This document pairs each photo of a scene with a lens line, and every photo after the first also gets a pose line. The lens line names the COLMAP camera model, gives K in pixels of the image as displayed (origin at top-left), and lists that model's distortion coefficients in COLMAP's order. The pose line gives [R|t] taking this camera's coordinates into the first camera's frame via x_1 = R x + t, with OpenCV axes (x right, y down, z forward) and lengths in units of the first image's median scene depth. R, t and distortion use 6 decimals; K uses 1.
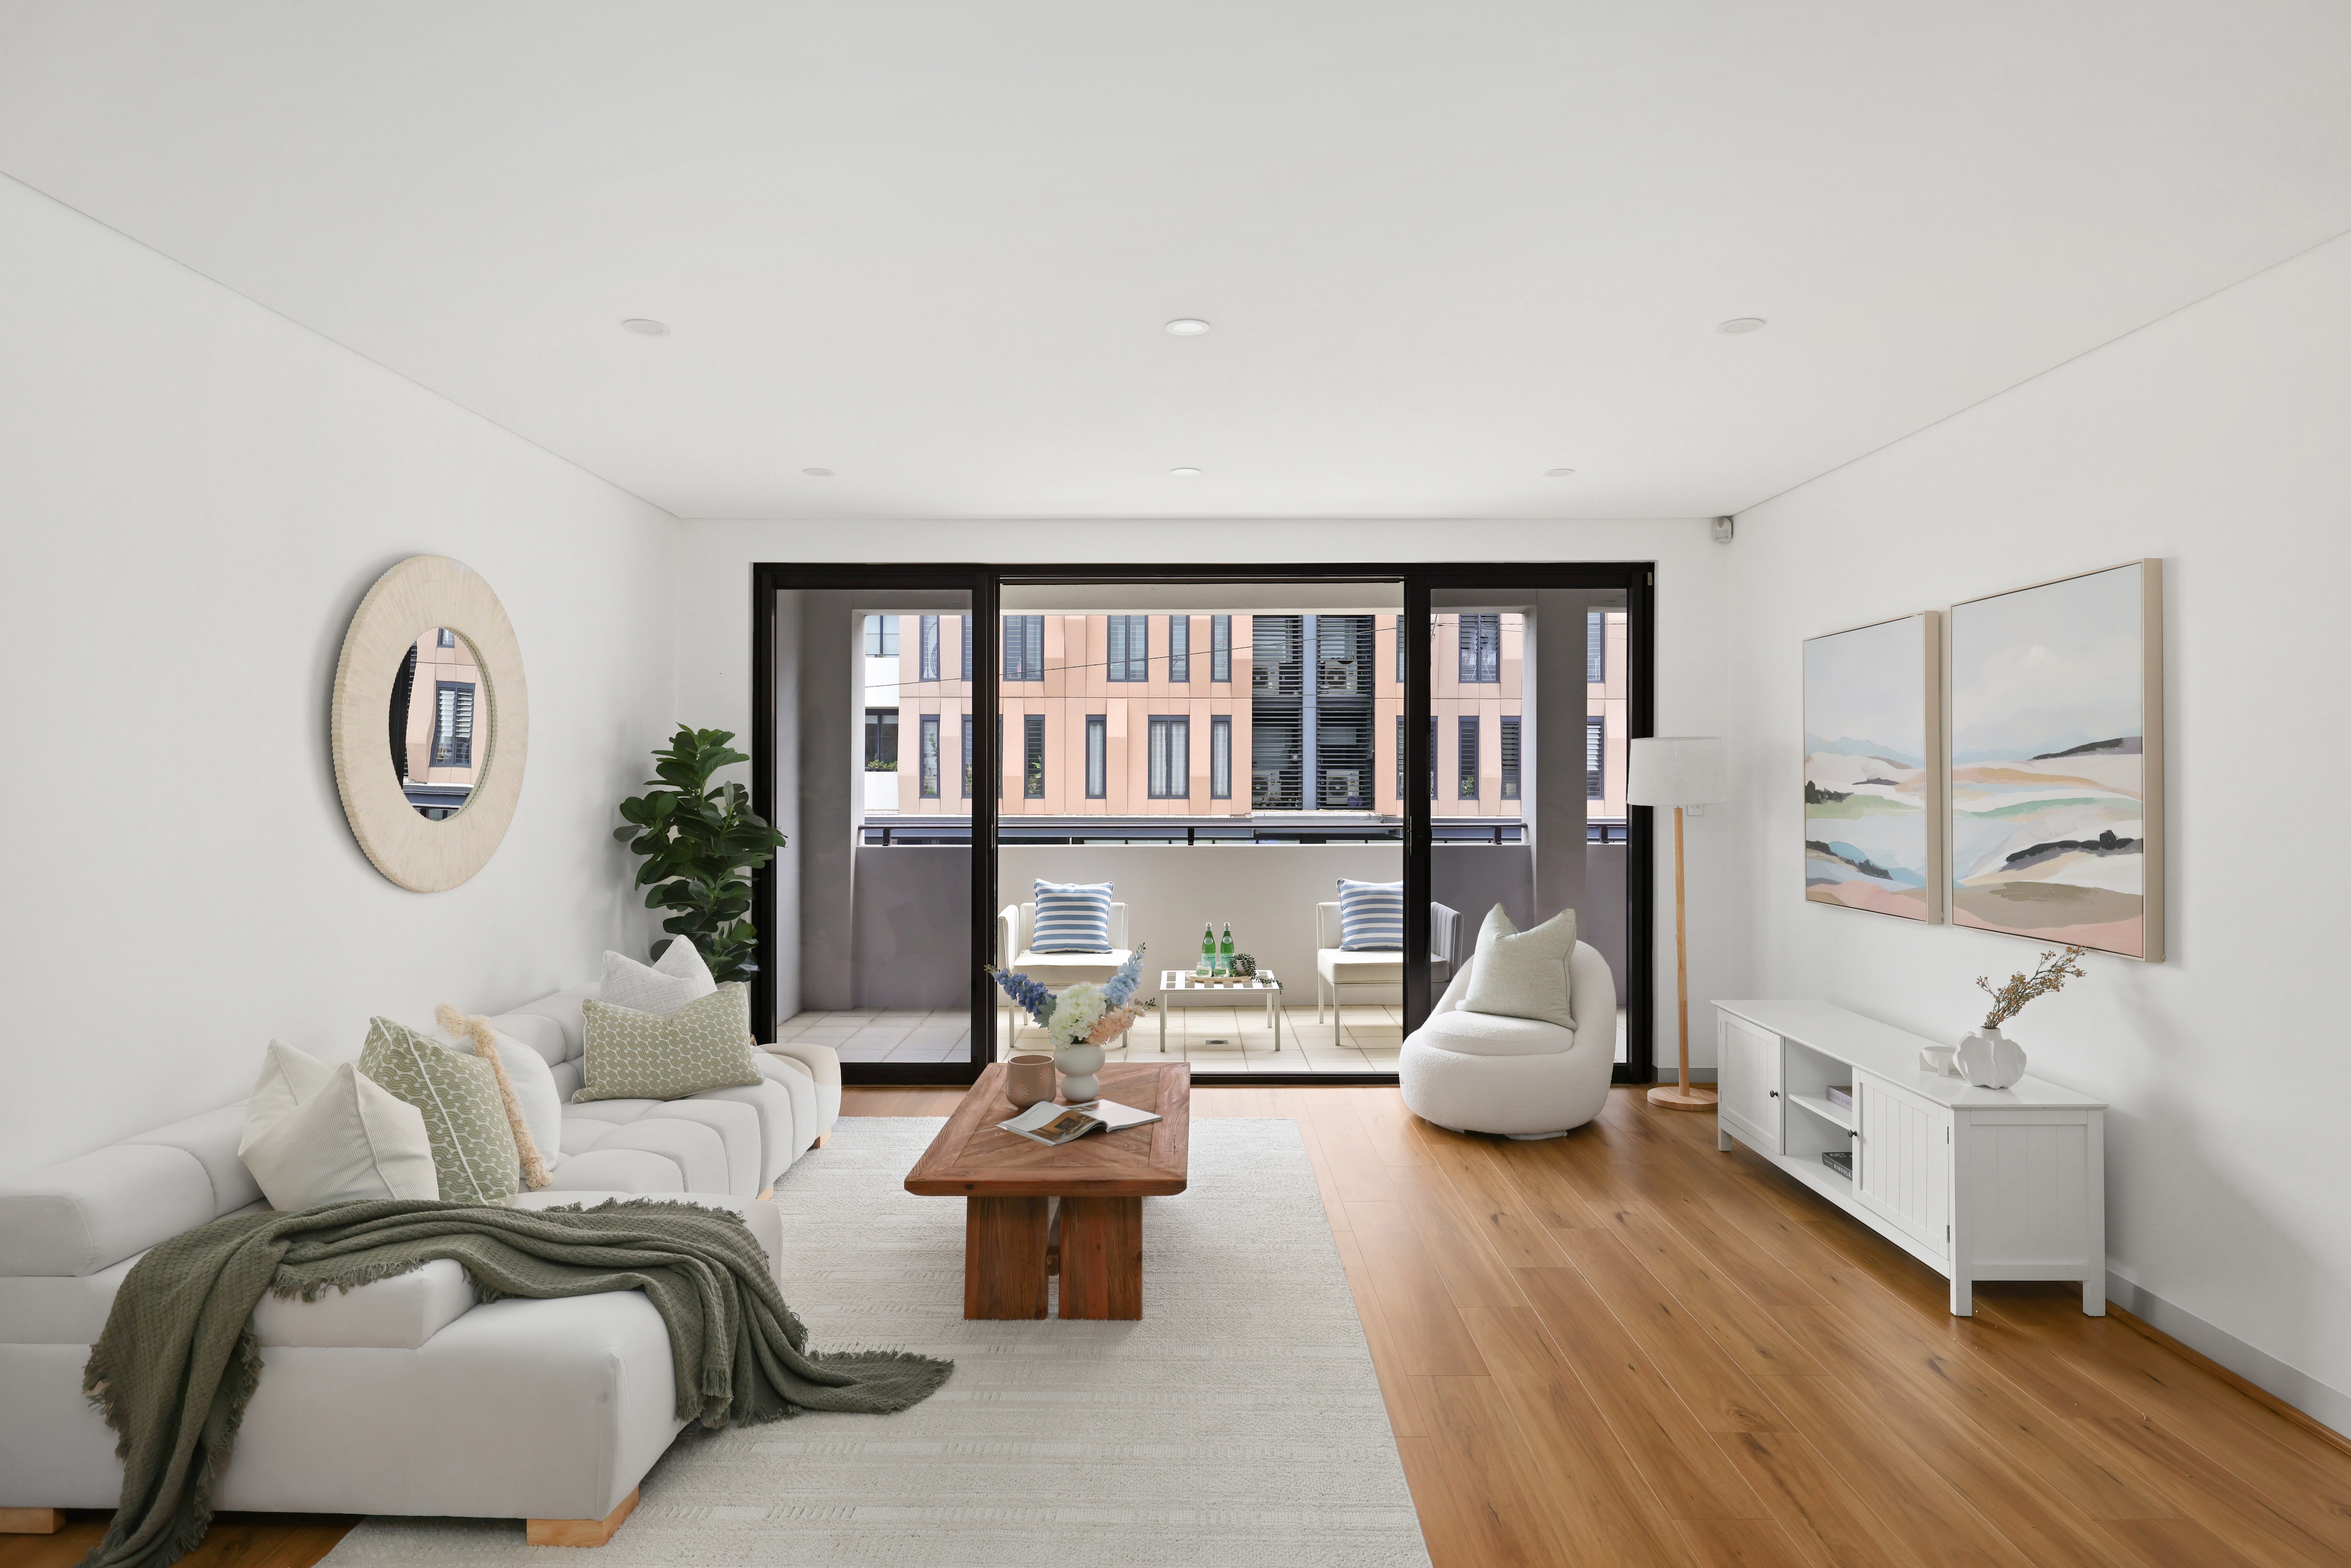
lens RADIAL K [[1265.9, 0, 1175.5], [0, 1265.9, 784.0], [0, 0, 1]] dist [-0.000370, -0.000213]
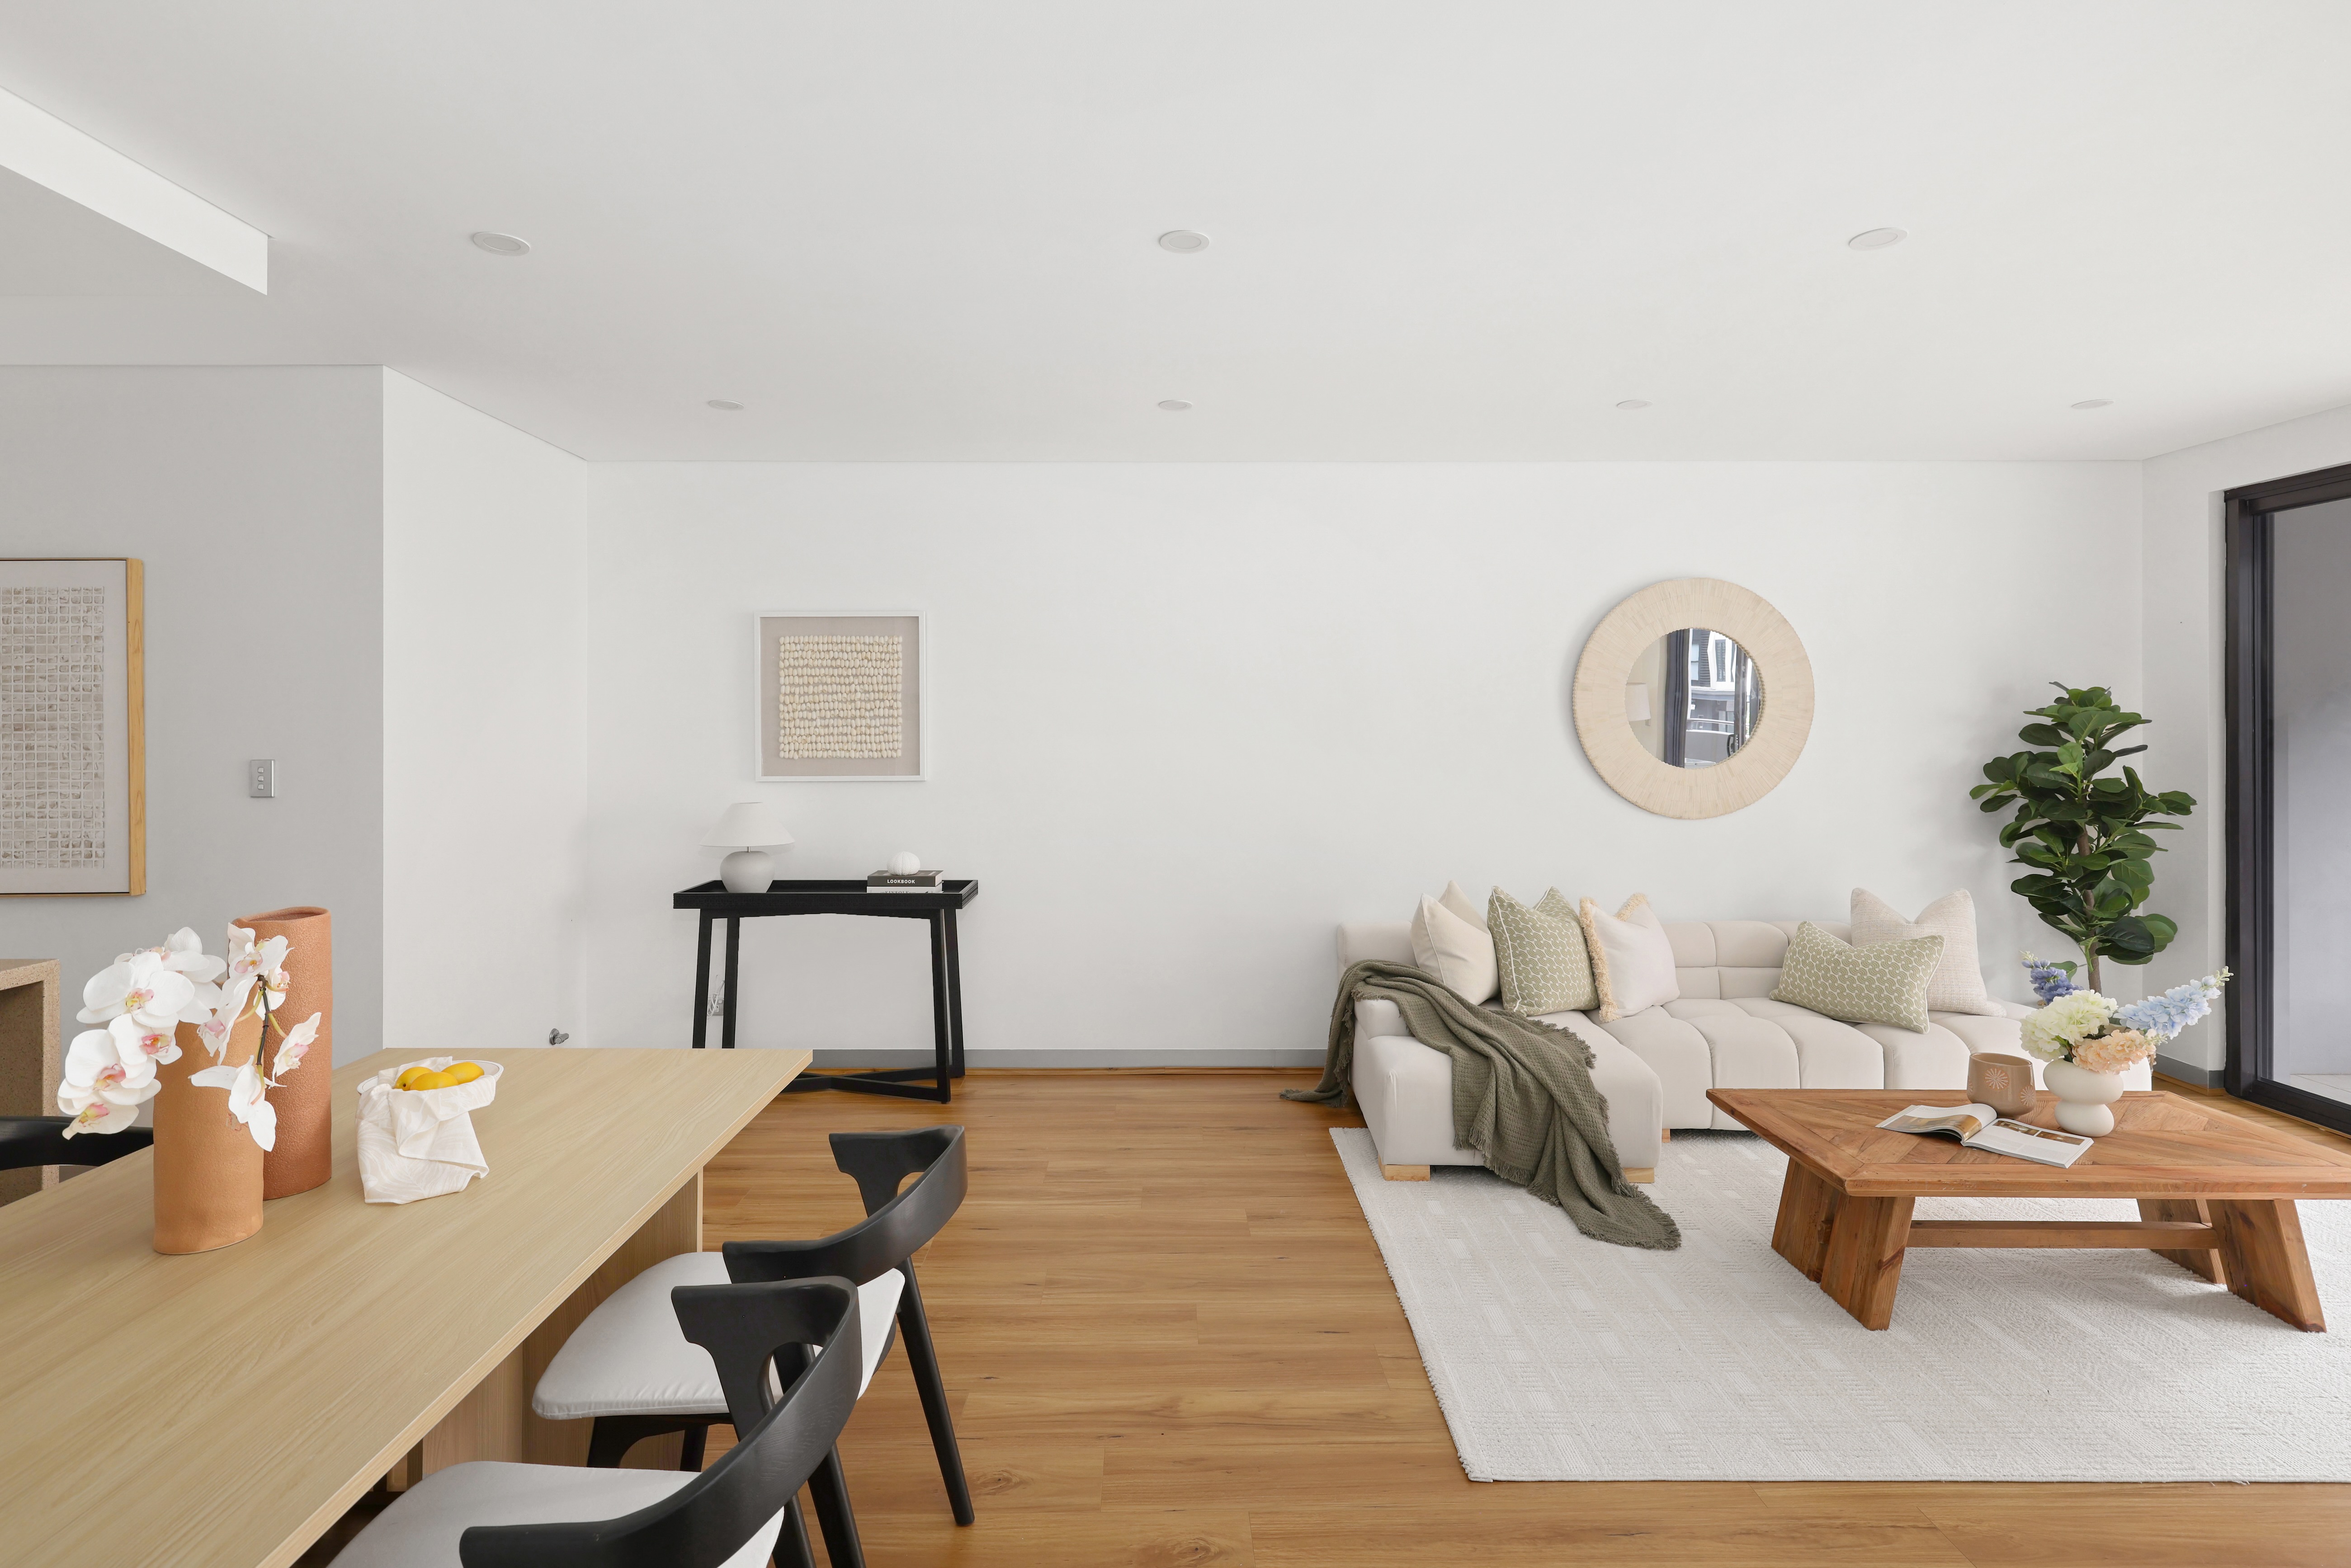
lens RADIAL K [[1187.3, 0, 1171.1], [0, 1187.3, 732.4], [0, 0, 1]] dist [0.000375, 0.000119]
pose [[0.025696, 0.001597, -0.999669, 0.817173], [-0.008669, 0.999961, 0.001375, -0.007395], [0.999632, 0.008631, 0.025709, 0.463070]]
